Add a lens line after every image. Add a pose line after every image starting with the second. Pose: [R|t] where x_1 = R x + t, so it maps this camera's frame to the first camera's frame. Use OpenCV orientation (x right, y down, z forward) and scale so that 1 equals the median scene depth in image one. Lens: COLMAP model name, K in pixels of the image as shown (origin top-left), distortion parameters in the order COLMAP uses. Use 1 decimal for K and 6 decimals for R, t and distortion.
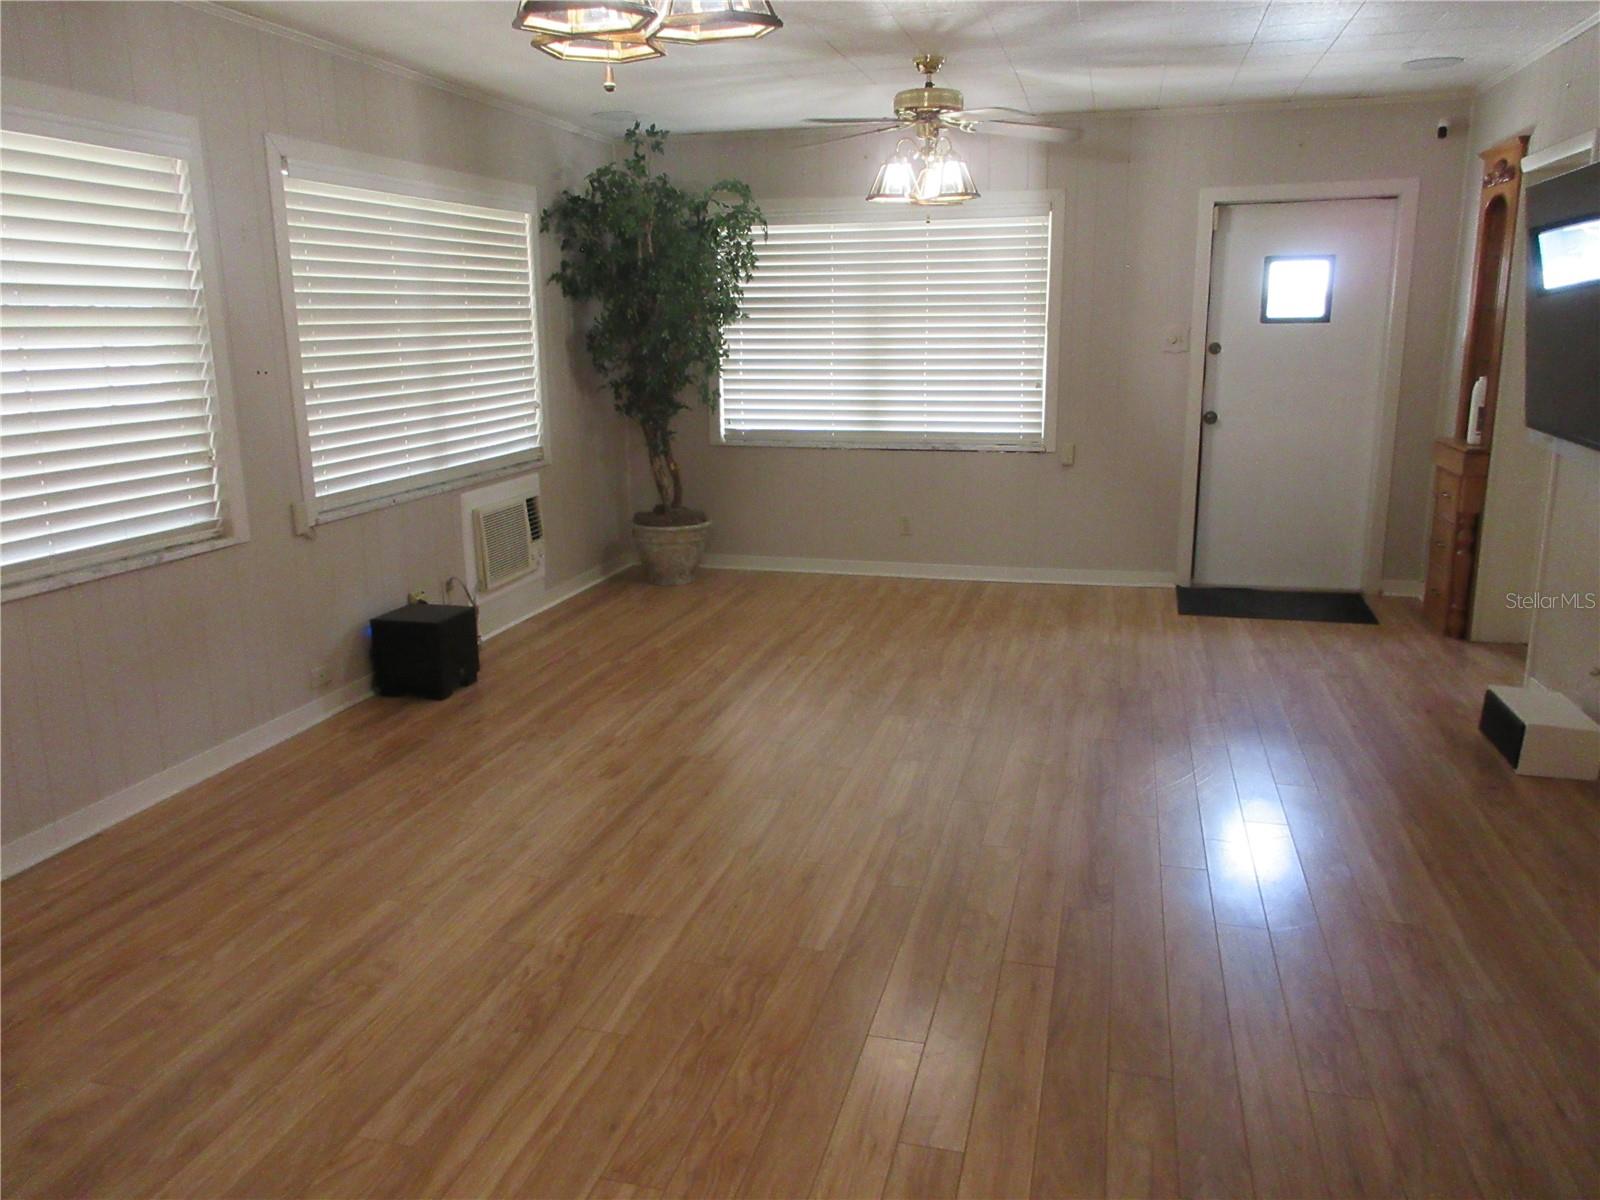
lens RADIAL K [[1200.3, 0, 800.0], [0, 1200.3, 600.0], [0, 0, 1]] dist [0.031902, -0.001307]
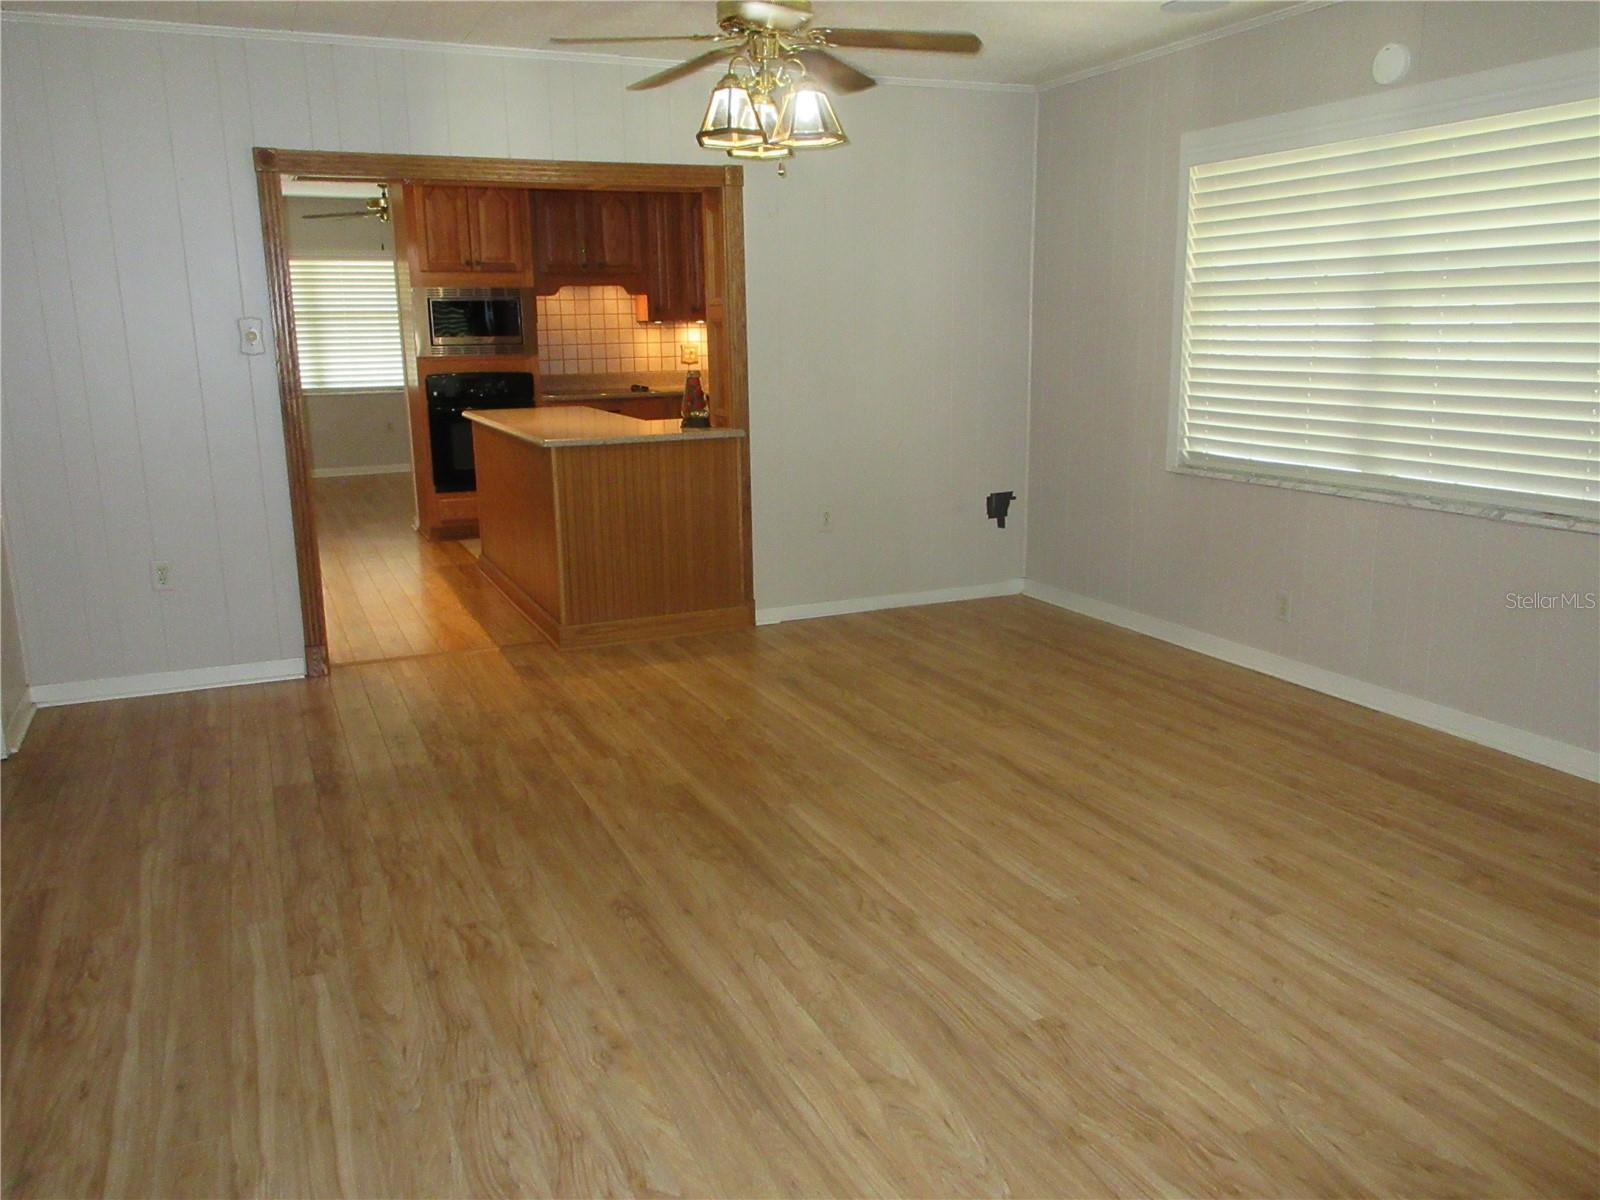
lens RADIAL K [[1259.5, 0, 800.0], [0, 1259.5, 600.0], [0, 0, 1]] dist [0.035986, 0.001836]
pose [[-0.778415, 0.160102, -0.606990, 0.662737], [-0.115748, 0.913745, 0.389450, -0.357196], [0.616986, 0.373412, -0.692742, 1.580165]]
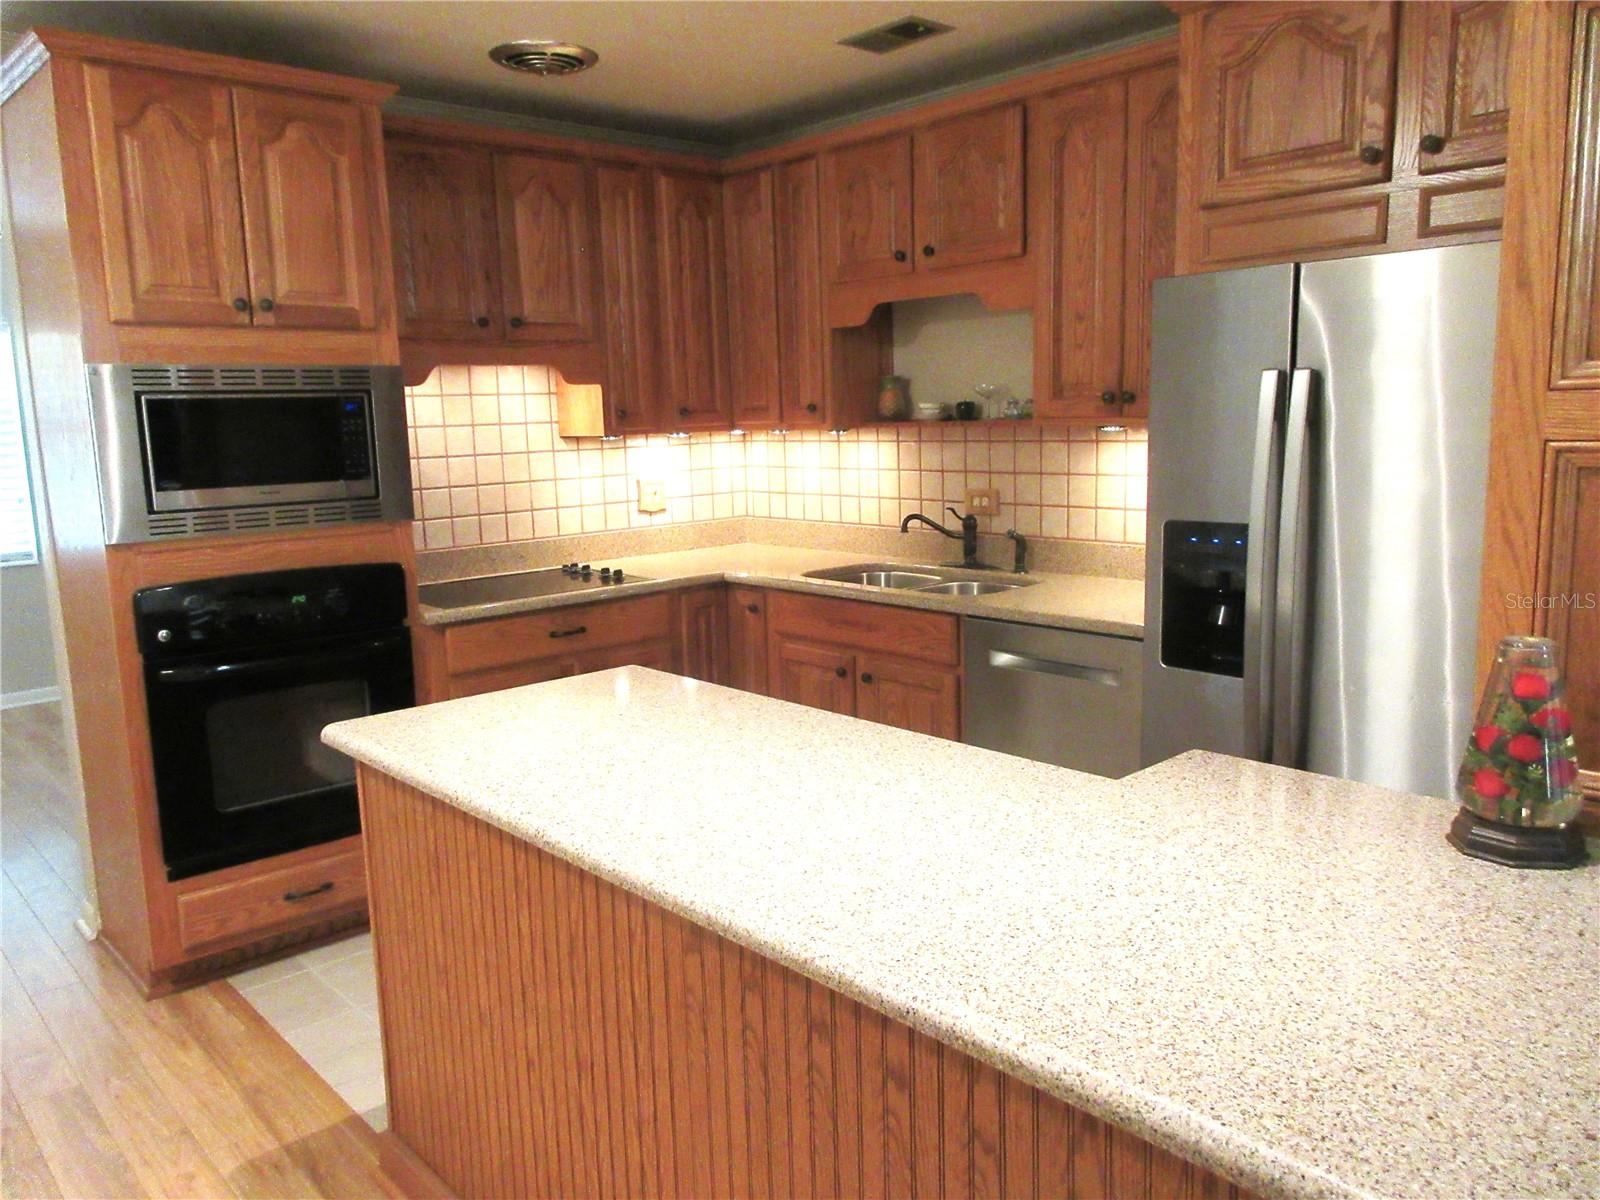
lens RADIAL K [[1200.3, 0, 800.0], [0, 1200.3, 600.0], [0, 0, 1]] dist [0.031902, -0.001307]
pose [[-0.531153, 0.160088, -0.832015, 0.476421], [-0.150333, 0.948600, 0.278492, -0.238292], [0.833833, 0.273001, -0.479785, 1.041157]]
